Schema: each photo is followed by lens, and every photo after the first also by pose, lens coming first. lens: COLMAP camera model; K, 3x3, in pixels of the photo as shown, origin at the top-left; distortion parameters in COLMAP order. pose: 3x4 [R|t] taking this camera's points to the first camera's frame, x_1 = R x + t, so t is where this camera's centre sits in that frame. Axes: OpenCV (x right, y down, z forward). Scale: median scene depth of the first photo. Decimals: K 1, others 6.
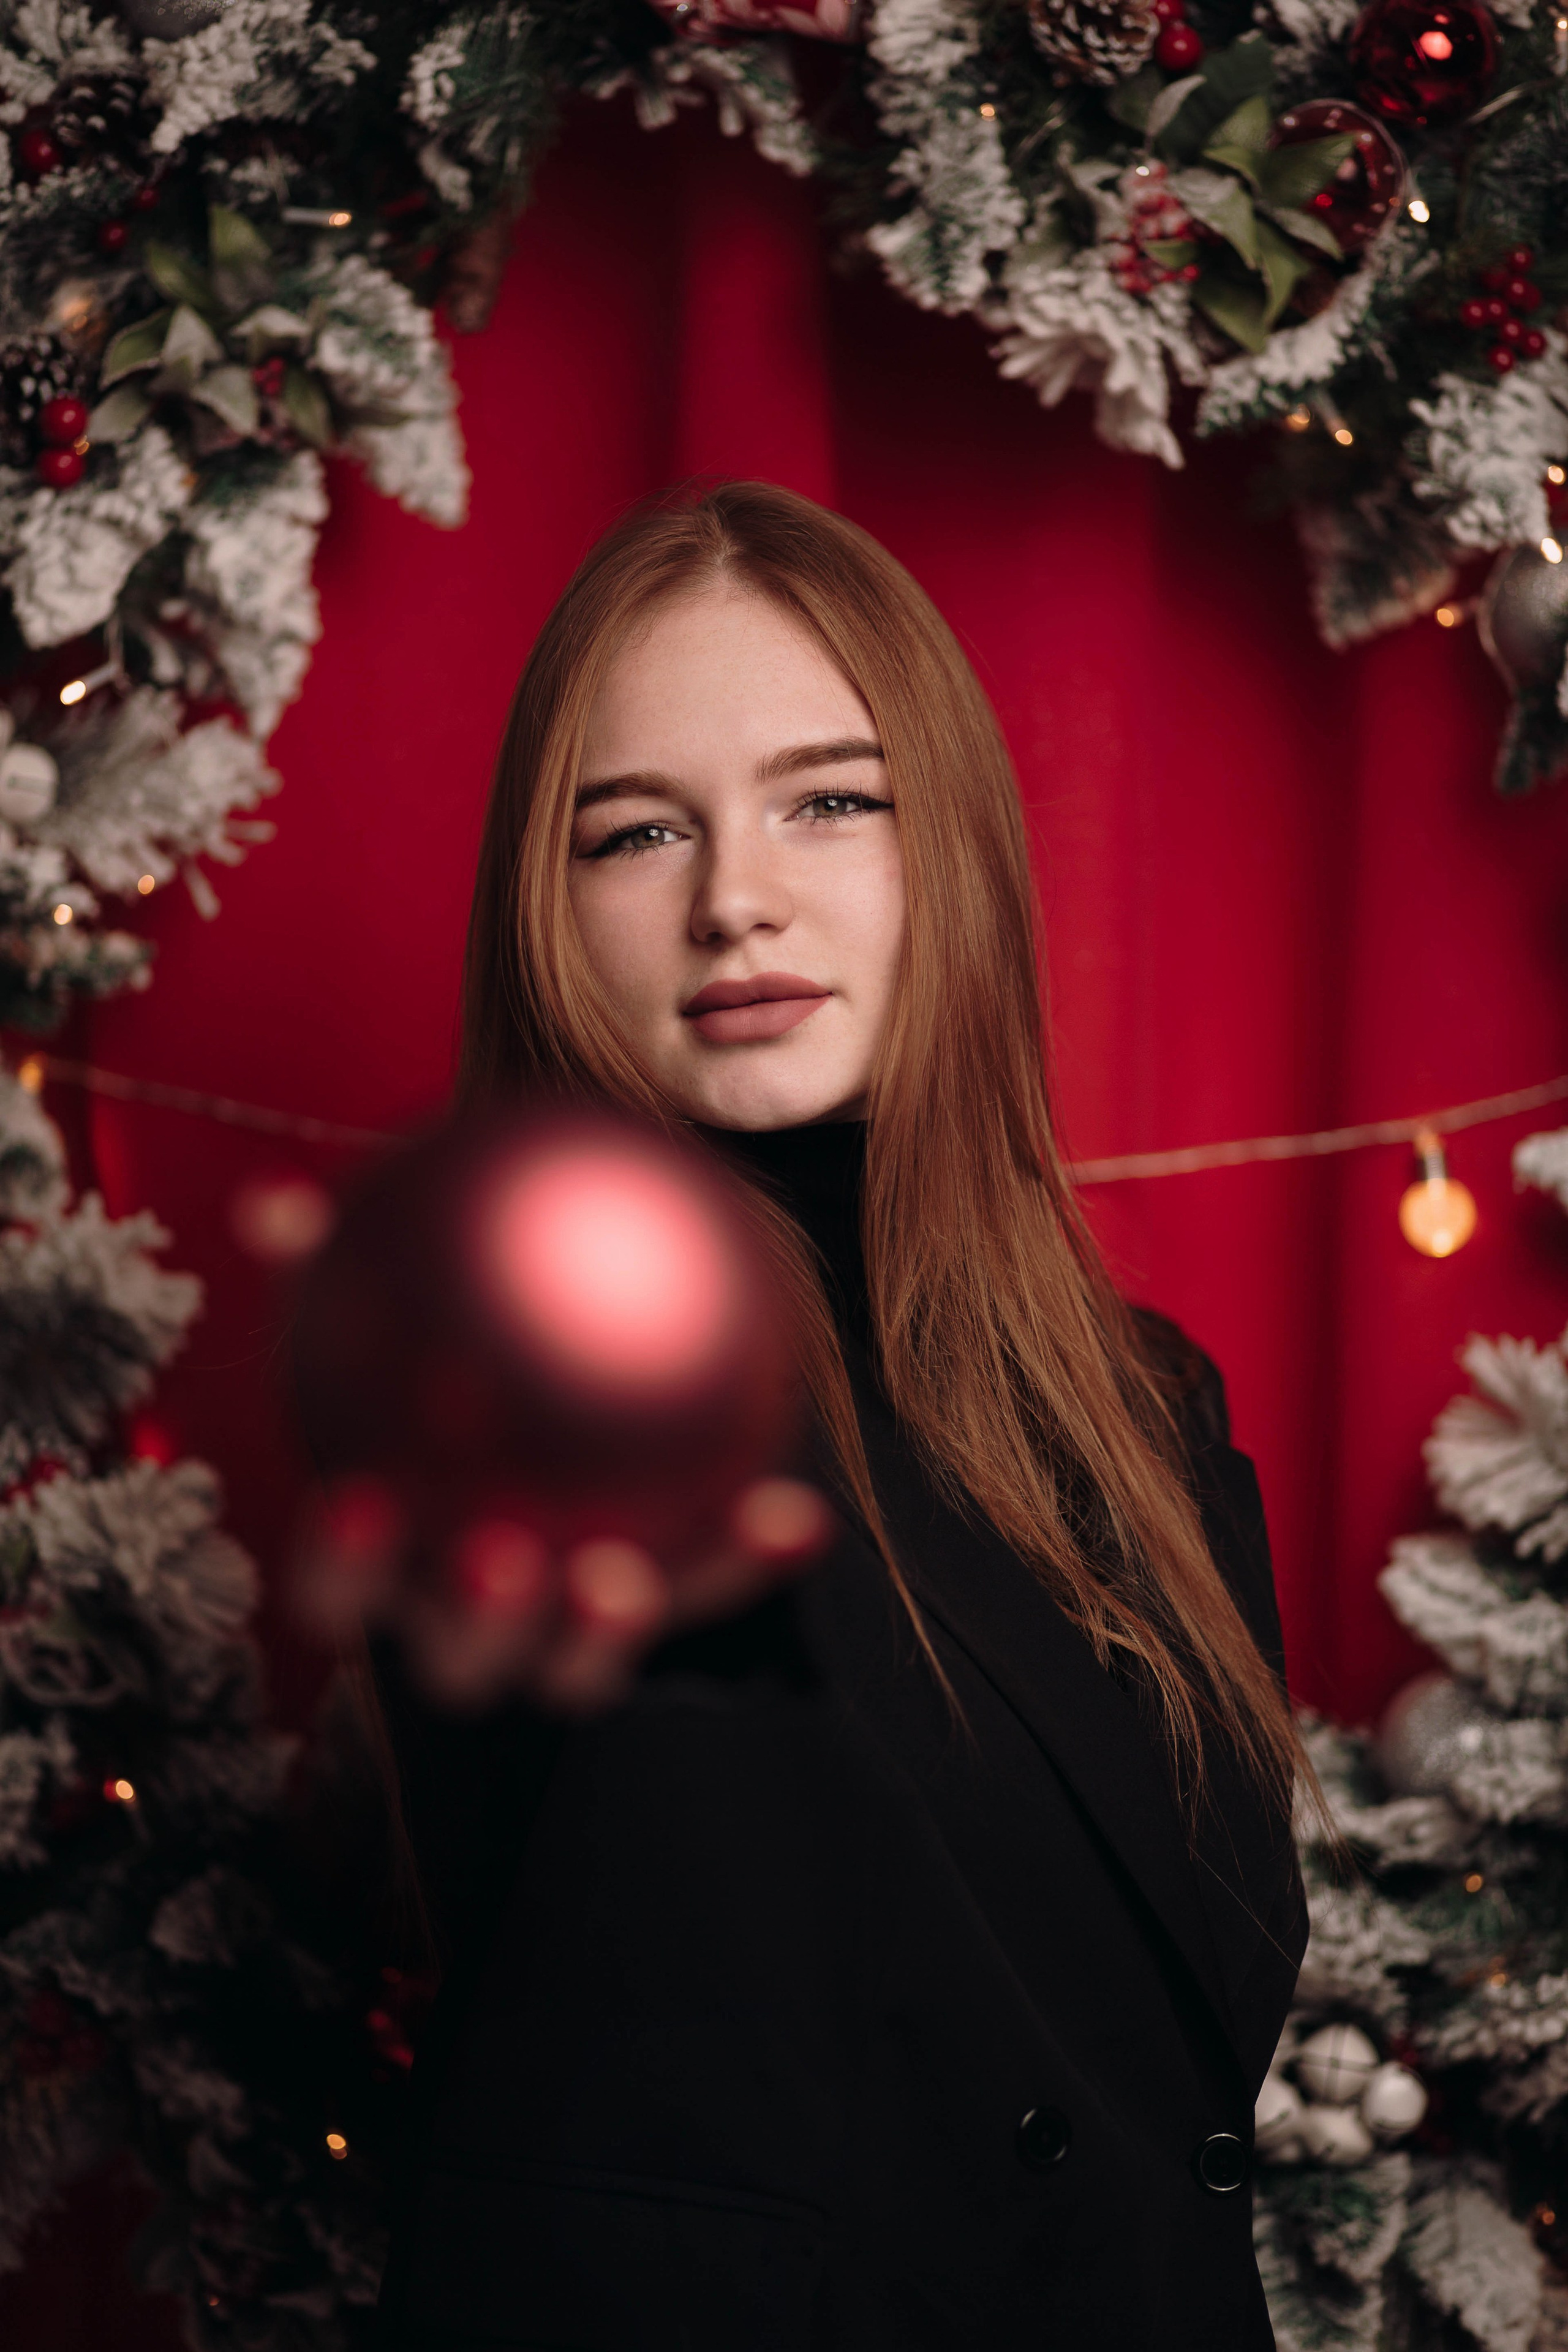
lens RADIAL K [[6056.3, 0, 784.0], [0, 6056.3, 1176.0], [0, 0, 1]] dist [-0.061882, 0.445310]
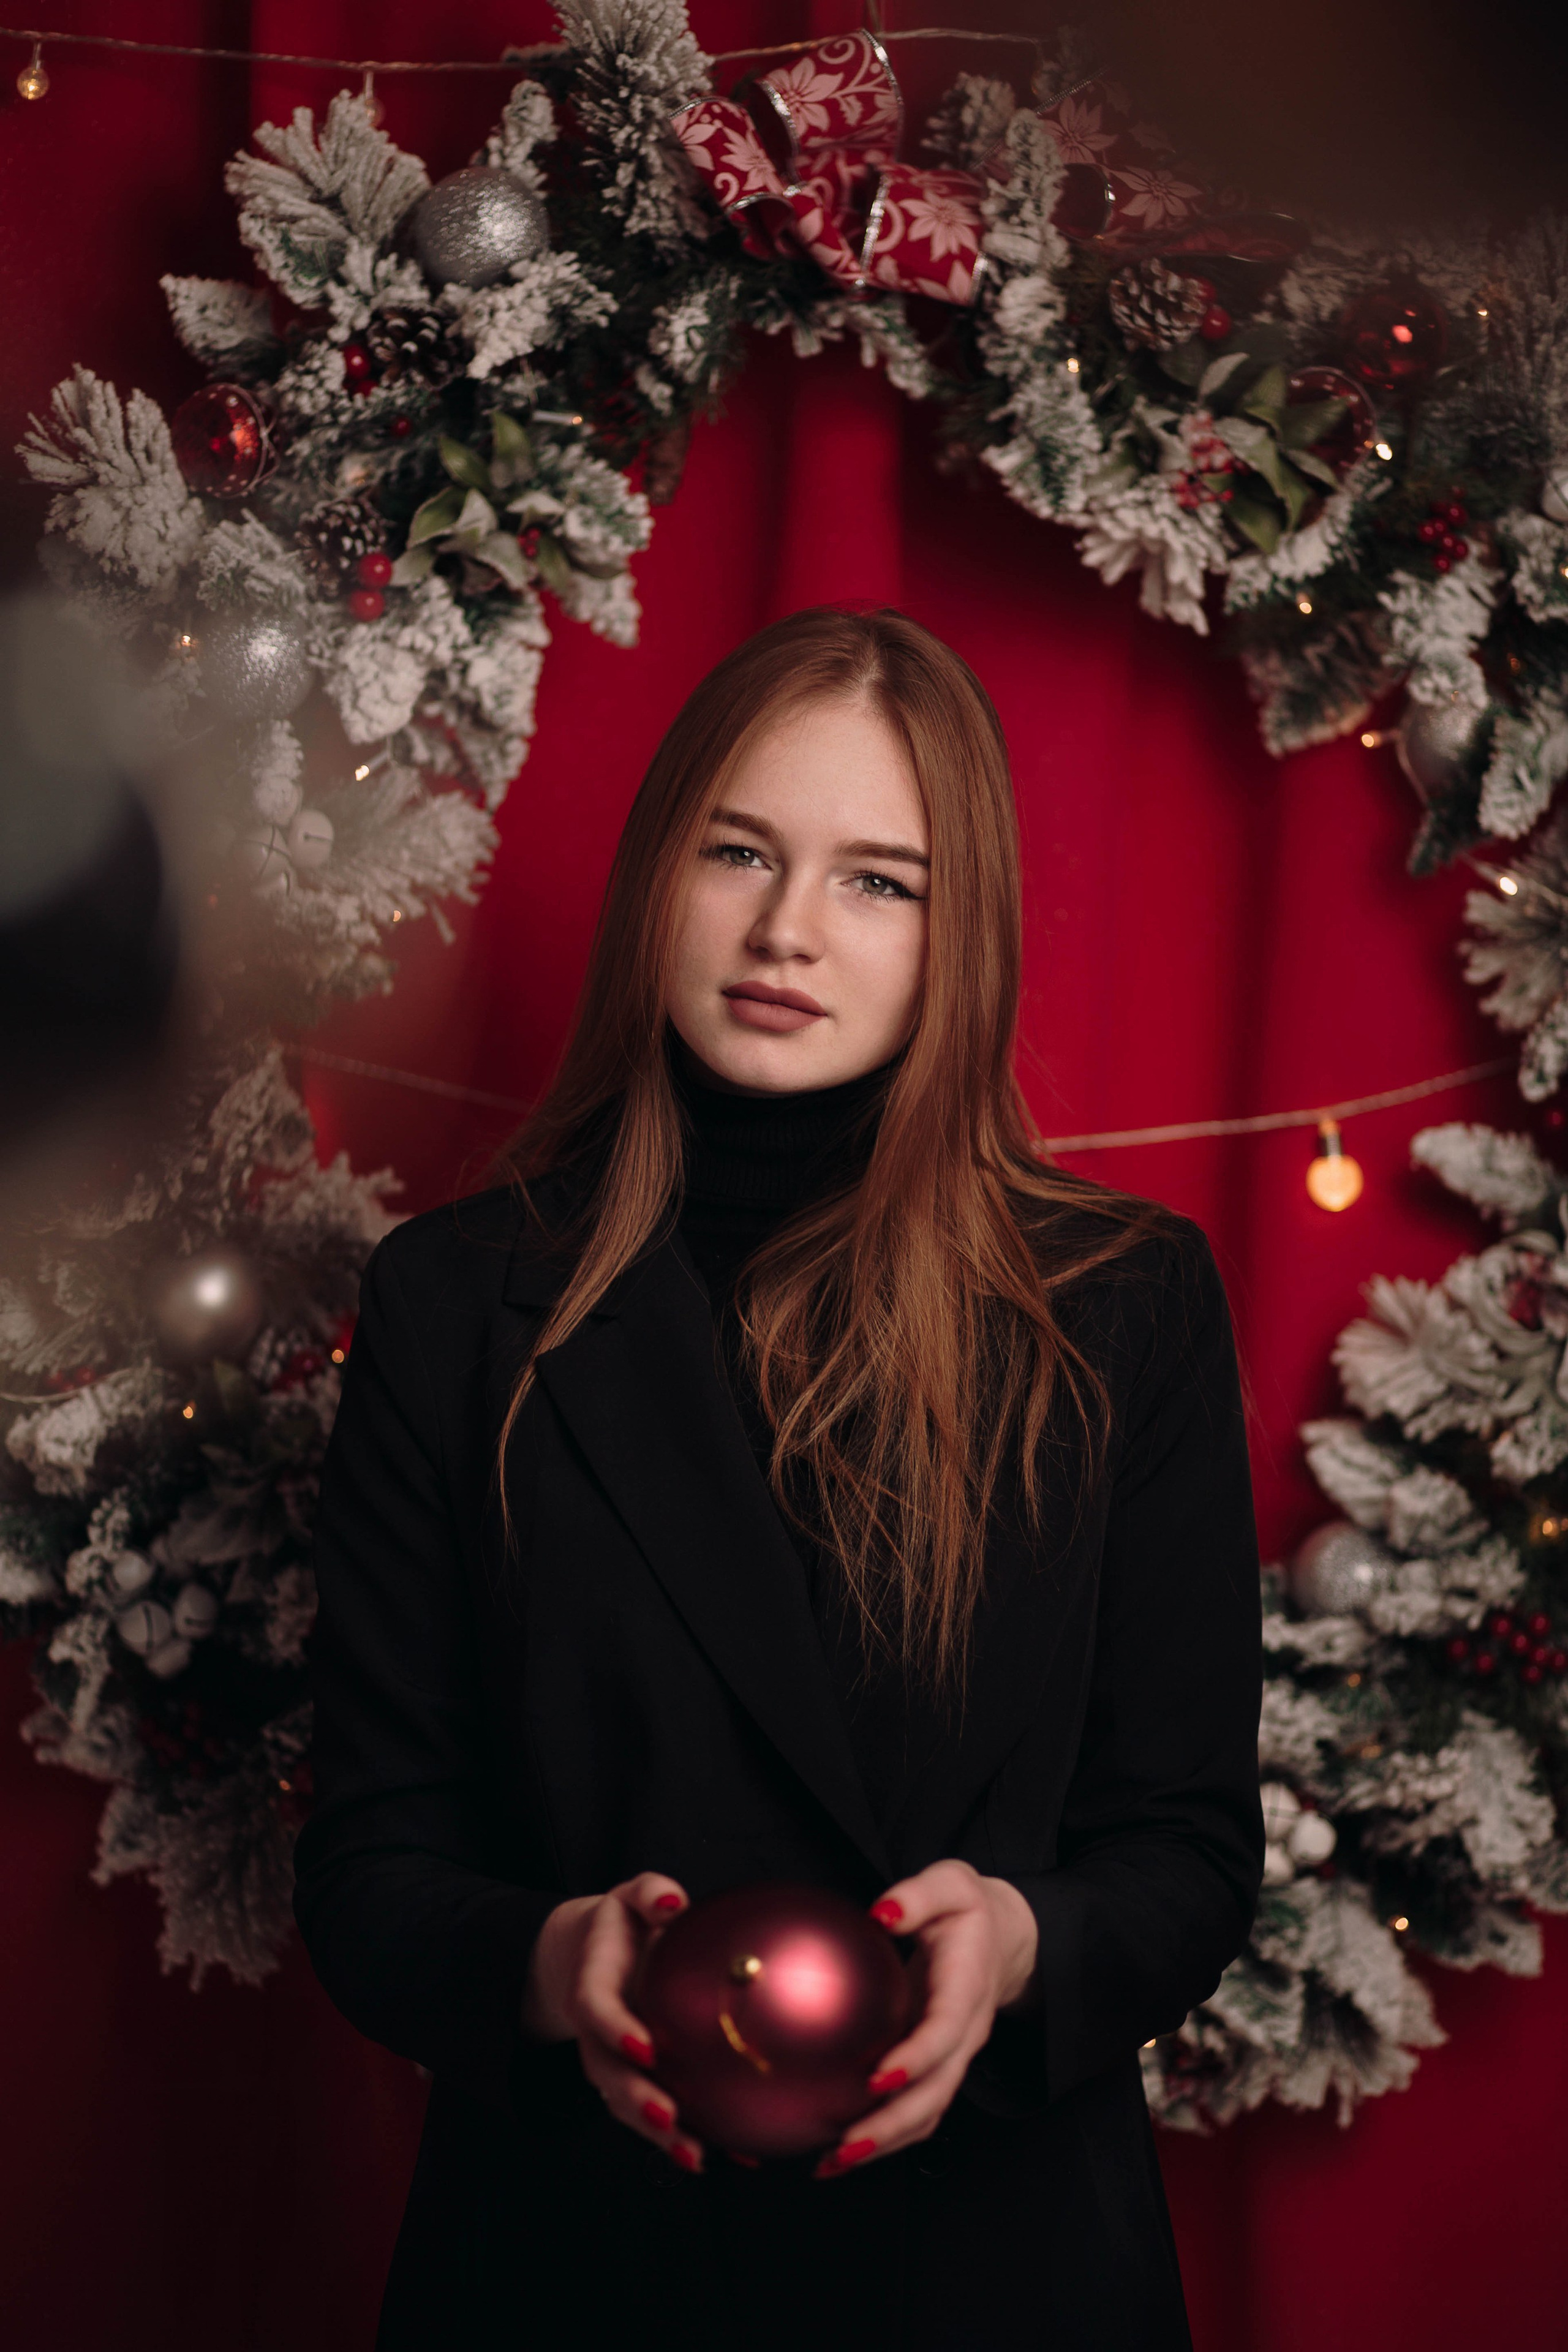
lens RADIAL K [[6056.3, 0, 784.0], [0, 6056.3, 1176.0], [0, 0, 1]] dist [-0.061882, 0.445310]
pose [[0.986381, 0.015615, 0.163731, -0.244318], [-0.022568, 0.998917, 0.040694, -0.049039], [-0.162918, -0.043835, 0.985665, -0.316709]]
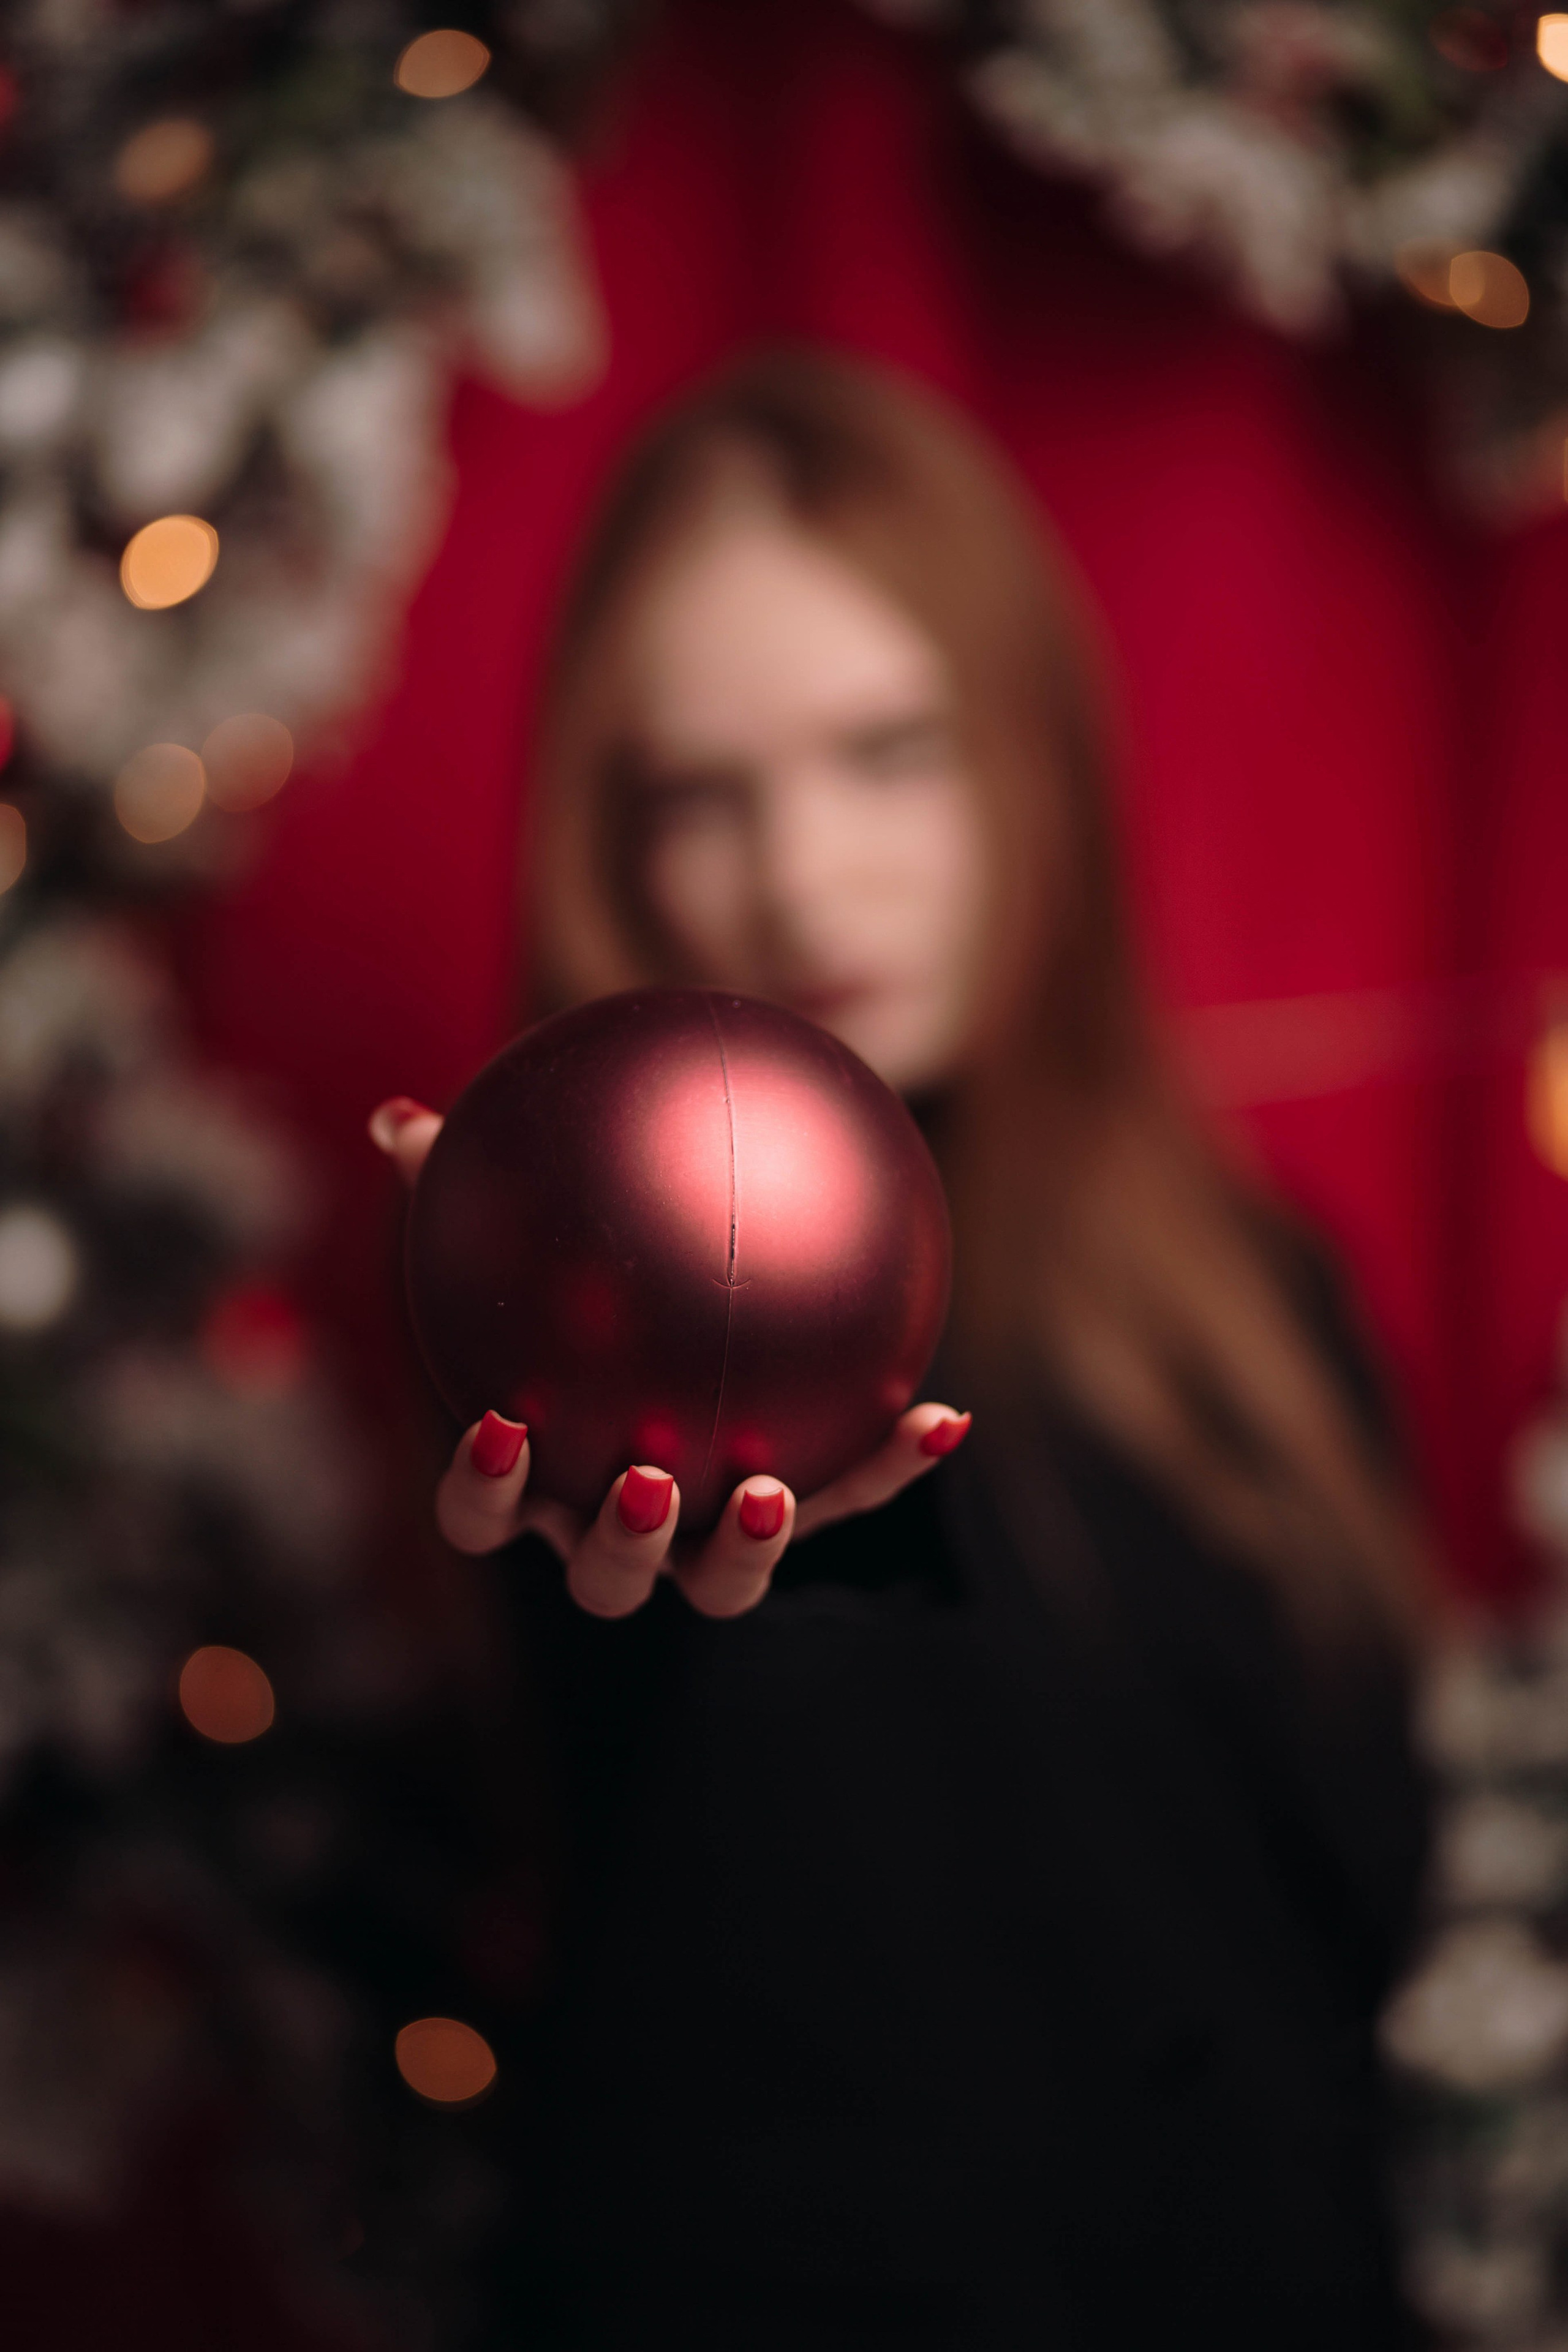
lens RADIAL K [[6056.3, 0, 784.0], [0, 6056.3, 1176.0], [0, 0, 1]] dist [-0.061882, 0.445310]
pose [[0.999894, -0.000111, -0.014562, -0.005505], [0.000386, 0.999821, 0.018903, 0.000307], [0.014557, -0.018907, 0.999715, 0.034523]]
